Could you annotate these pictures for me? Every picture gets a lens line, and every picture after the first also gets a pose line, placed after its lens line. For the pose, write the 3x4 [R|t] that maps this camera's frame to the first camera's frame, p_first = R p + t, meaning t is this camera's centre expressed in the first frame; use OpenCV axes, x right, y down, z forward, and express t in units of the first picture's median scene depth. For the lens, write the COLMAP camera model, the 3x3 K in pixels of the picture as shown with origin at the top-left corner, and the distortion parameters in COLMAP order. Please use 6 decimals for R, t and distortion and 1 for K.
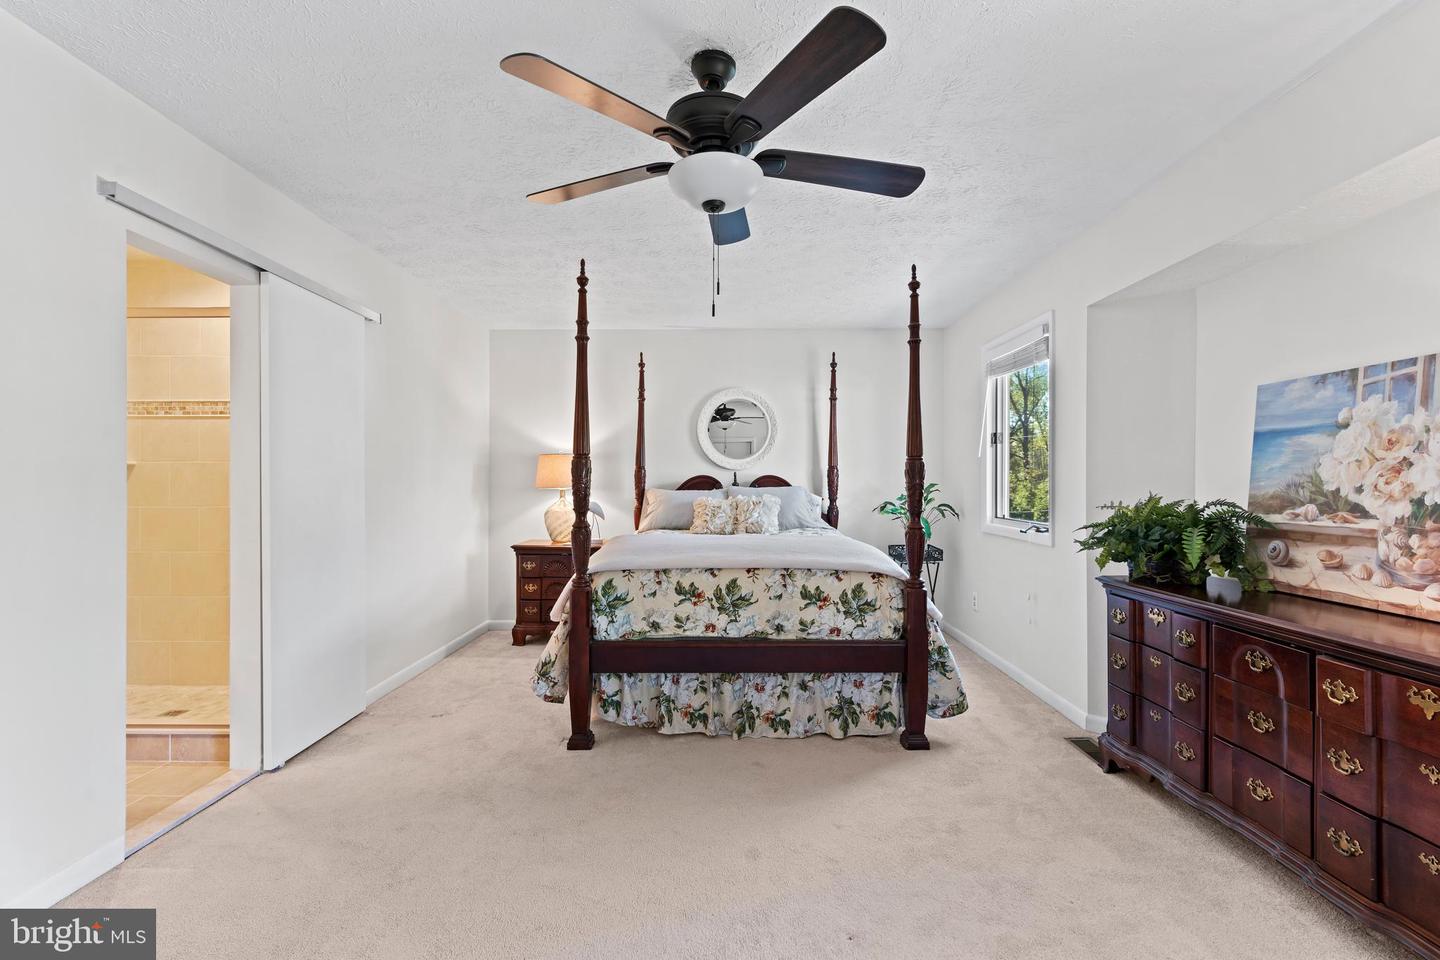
lens RADIAL K [[648.1, 0, 721.4], [0, 648.1, 485.6], [0, 0, 1]] dist [-0.010003, 0.004328]
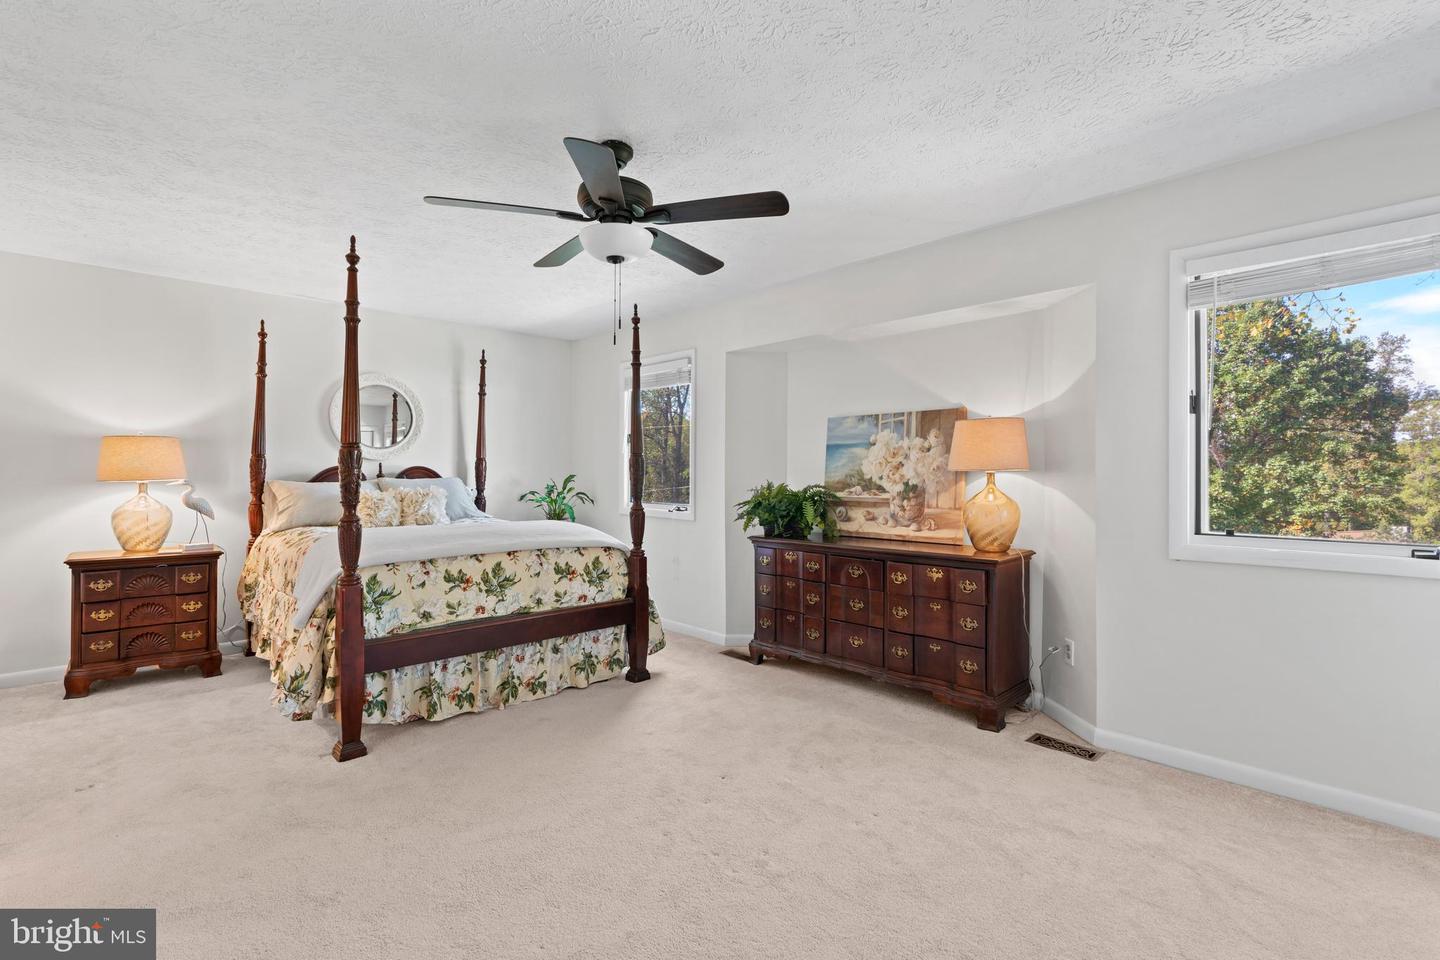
lens RADIAL K [[648.1, 0, 732.2], [0, 648.1, 473.0], [0, 0, 1]] dist [-0.010003, 0.004328]
pose [[0.717916, 0.002244, 0.696126, -0.458810], [0.002294, 0.999982, -0.005589, 0.001230], [-0.696126, 0.005609, 0.717898, -0.053015]]
